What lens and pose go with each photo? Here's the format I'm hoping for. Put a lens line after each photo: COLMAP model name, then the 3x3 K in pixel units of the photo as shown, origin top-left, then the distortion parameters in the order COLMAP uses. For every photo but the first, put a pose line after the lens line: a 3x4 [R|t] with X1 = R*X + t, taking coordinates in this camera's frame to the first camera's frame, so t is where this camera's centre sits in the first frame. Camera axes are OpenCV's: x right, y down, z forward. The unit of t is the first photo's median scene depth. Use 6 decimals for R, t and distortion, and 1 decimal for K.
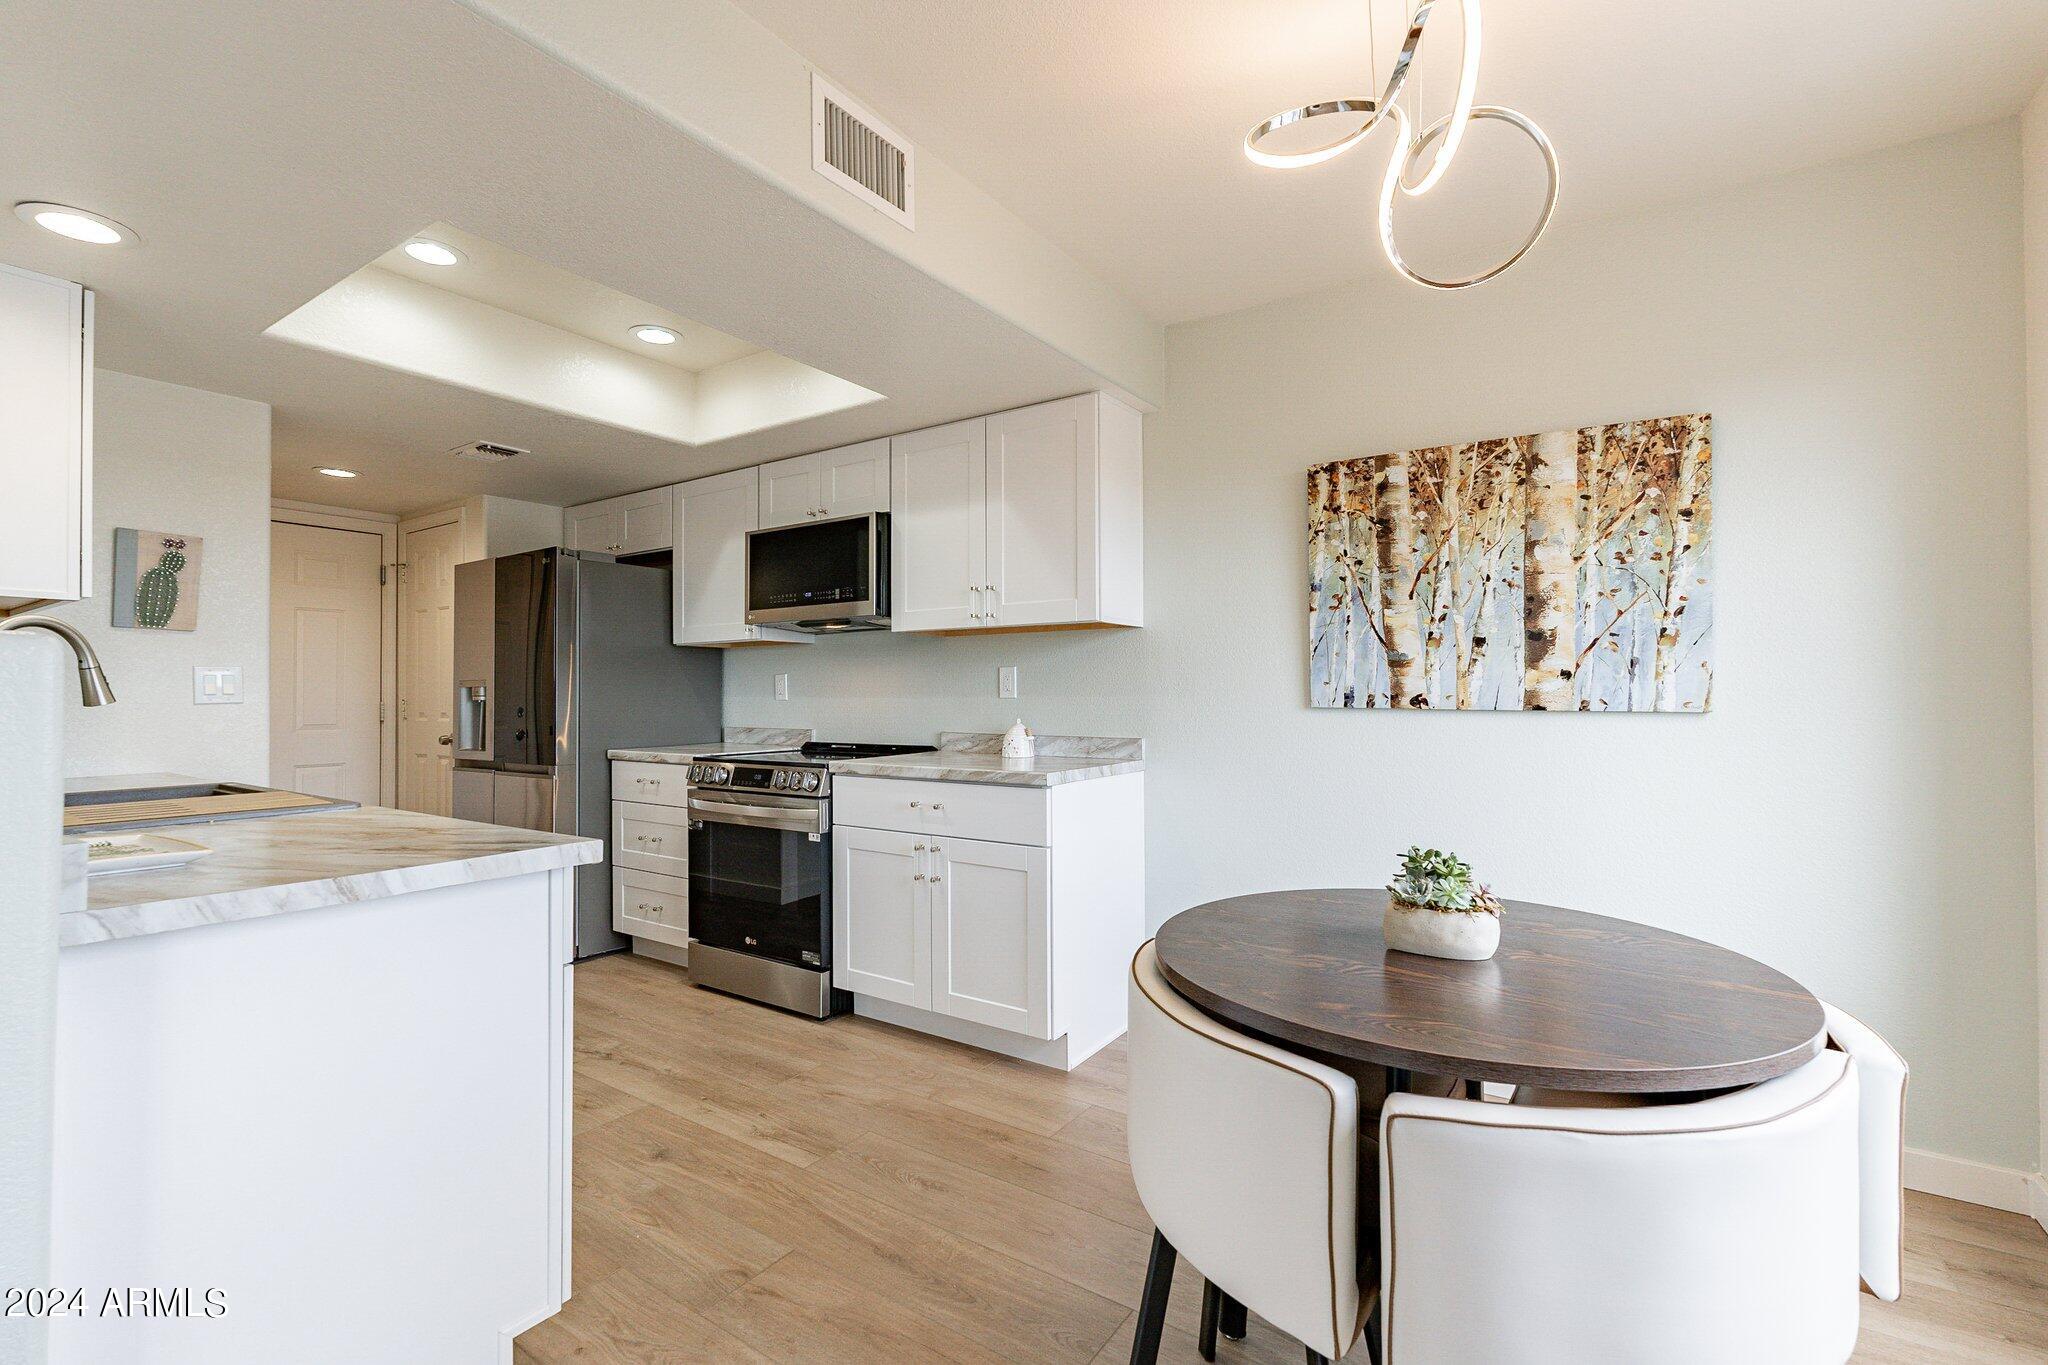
lens RADIAL K [[899.6, 0, 1017.5], [0, 899.6, 685.0], [0, 0, 1]] dist [-0.004764, -0.000099]
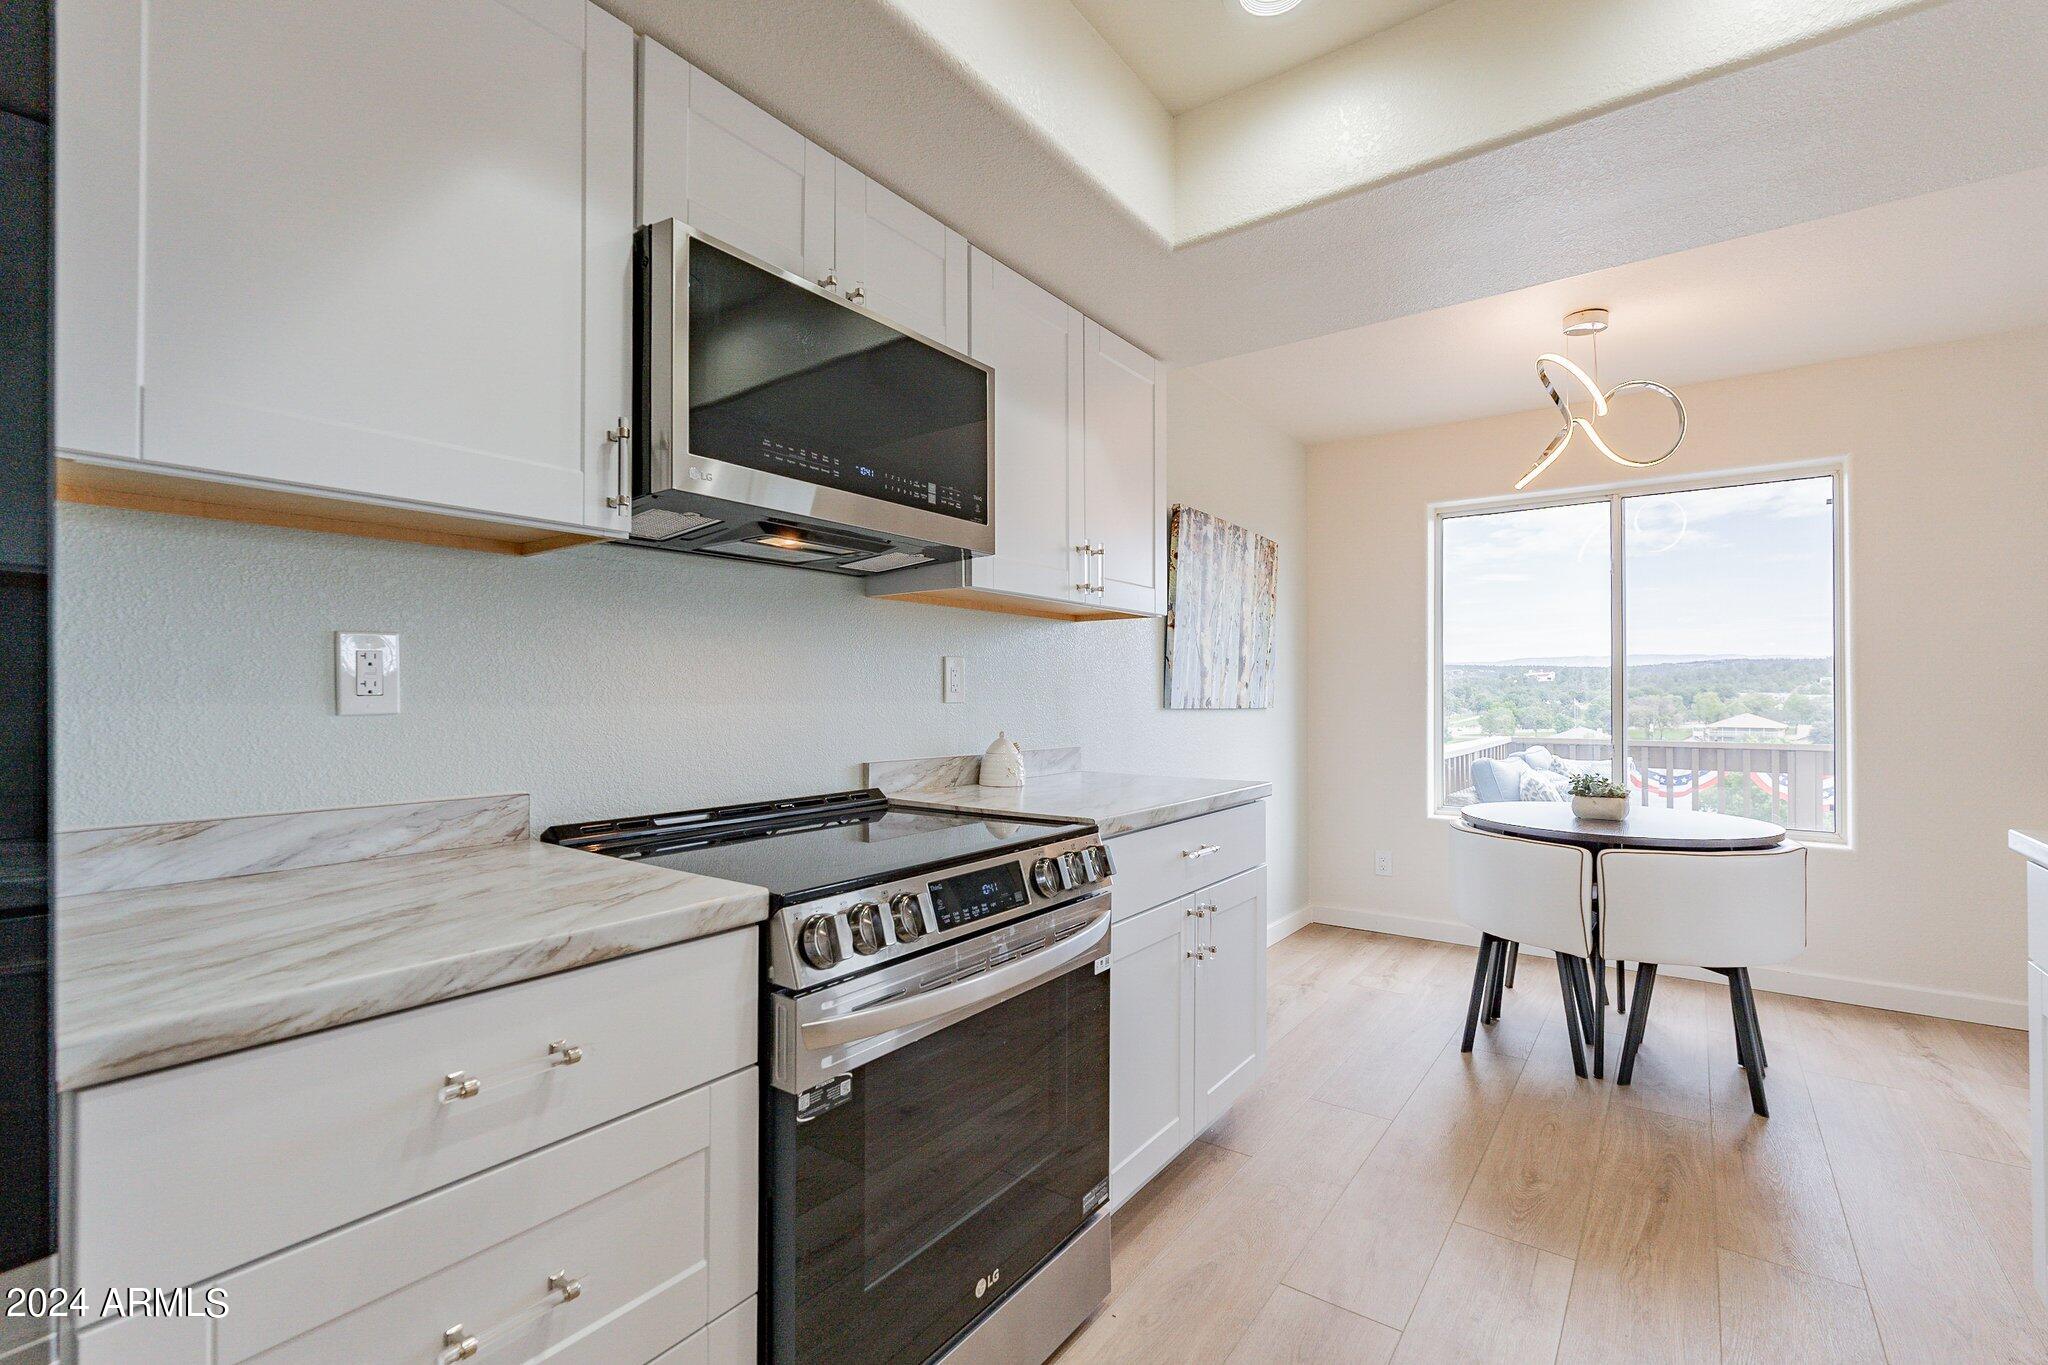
lens RADIAL K [[899.6, 0, 1024.0], [0, 899.6, 683.8], [0, 0, 1]] dist [-0.004764, -0.000099]
pose [[0.039441, 0.016219, 0.999090, -0.877328], [-0.010677, 0.999818, -0.015809, 0.013617], [-0.999165, -0.010044, 0.039607, 1.180658]]
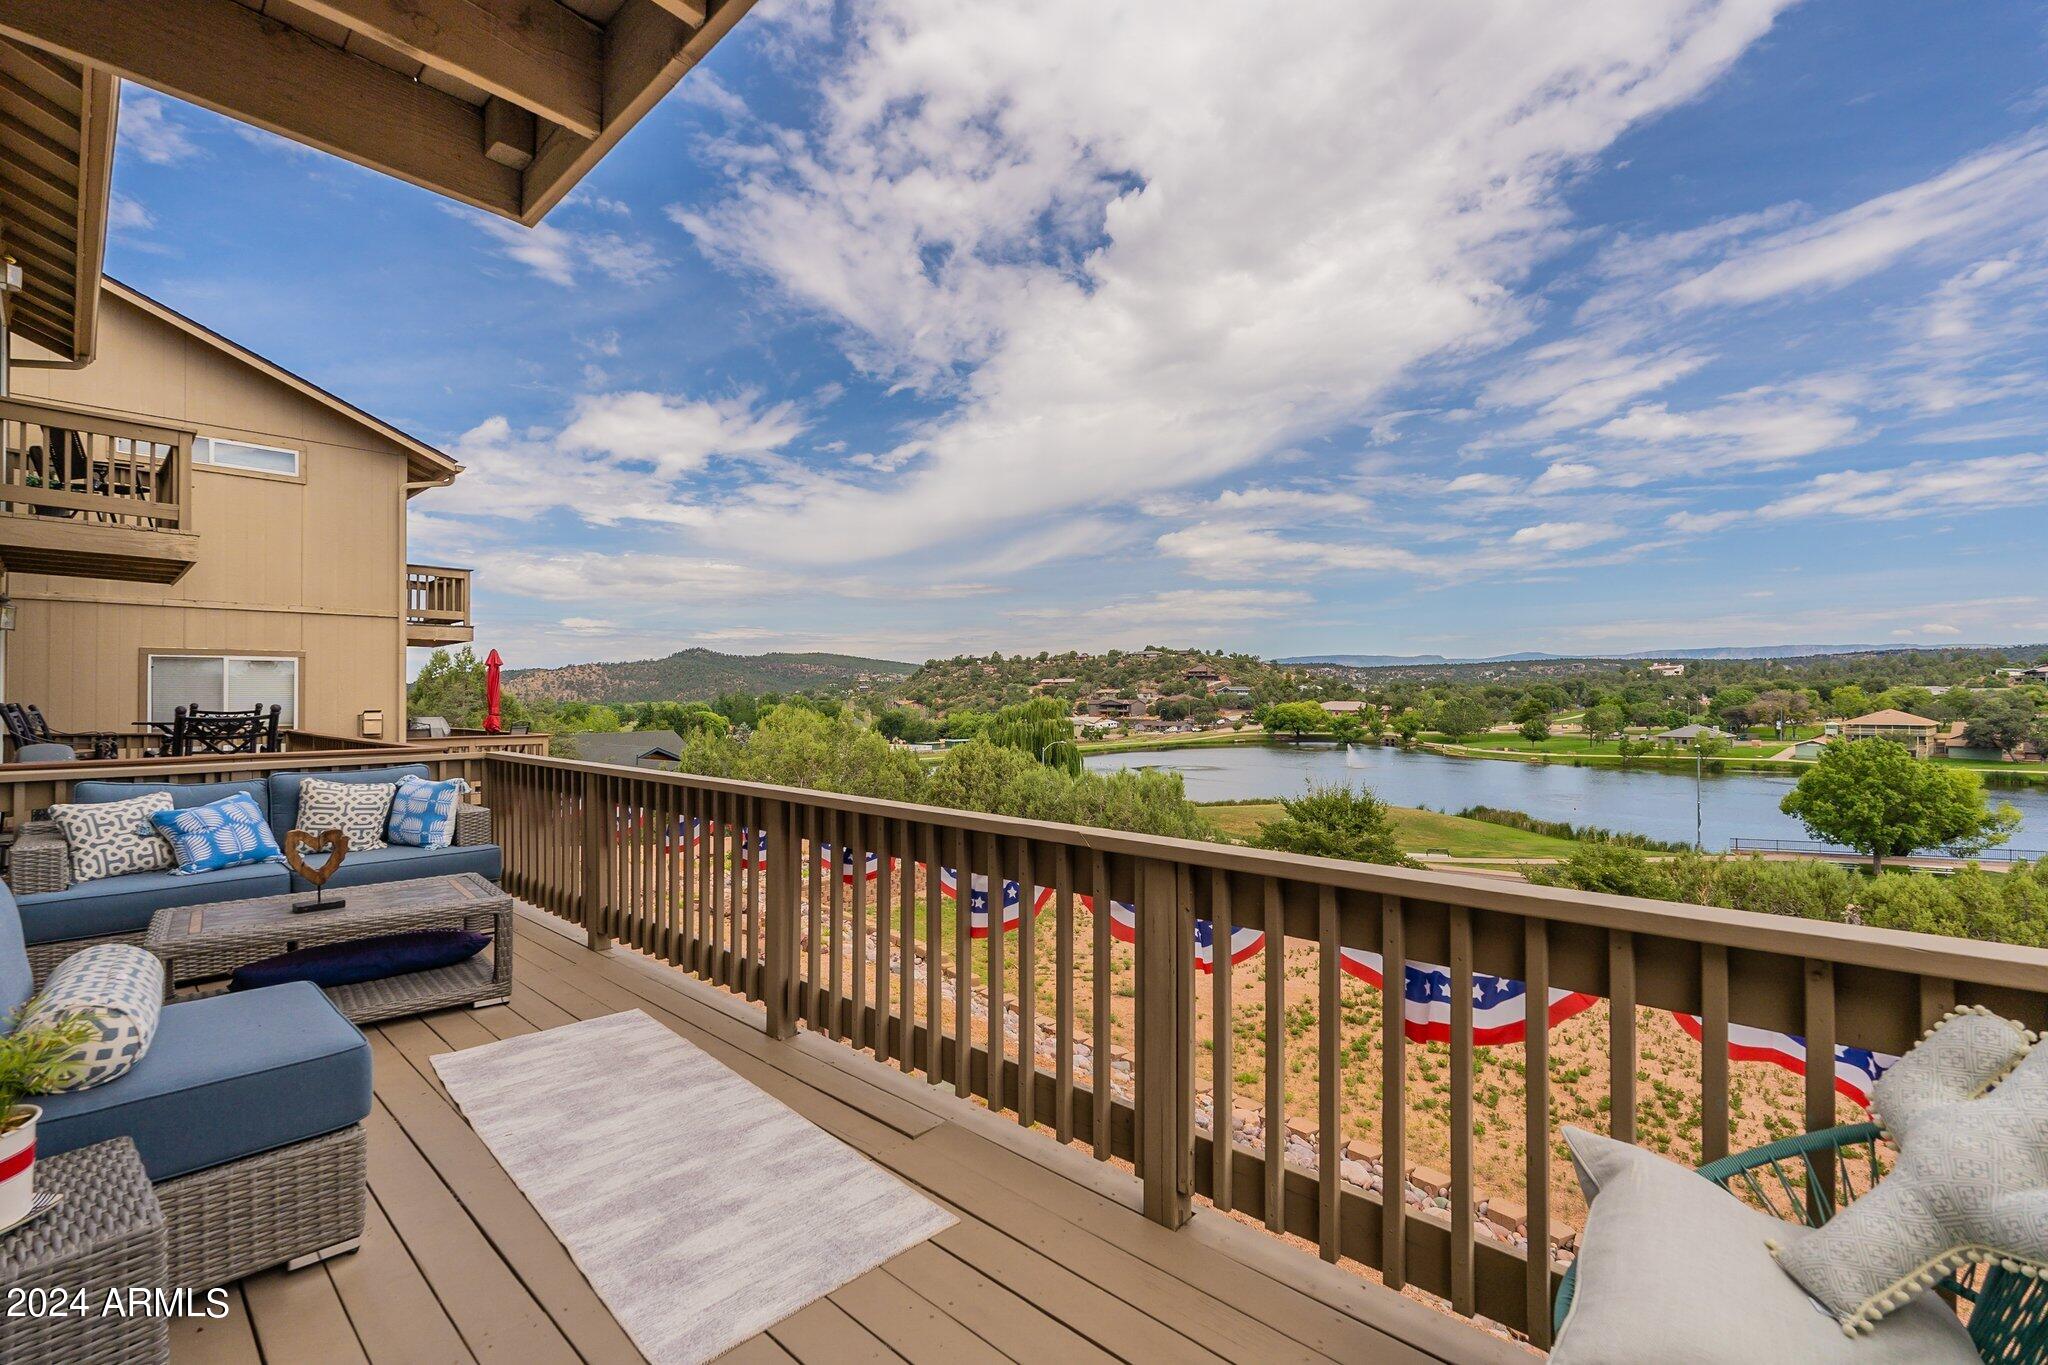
lens RADIAL K [[899.6, 0, 1014.3], [0, 899.6, 683.5], [0, 0, 1]] dist [-0.004764, -0.000099]
pose [[0.148188, 0.013617, 0.988865, -0.424715], [-0.005972, 0.999899, -0.012874, -0.035637], [-0.988941, -0.003997, 0.148254, -1.395072]]
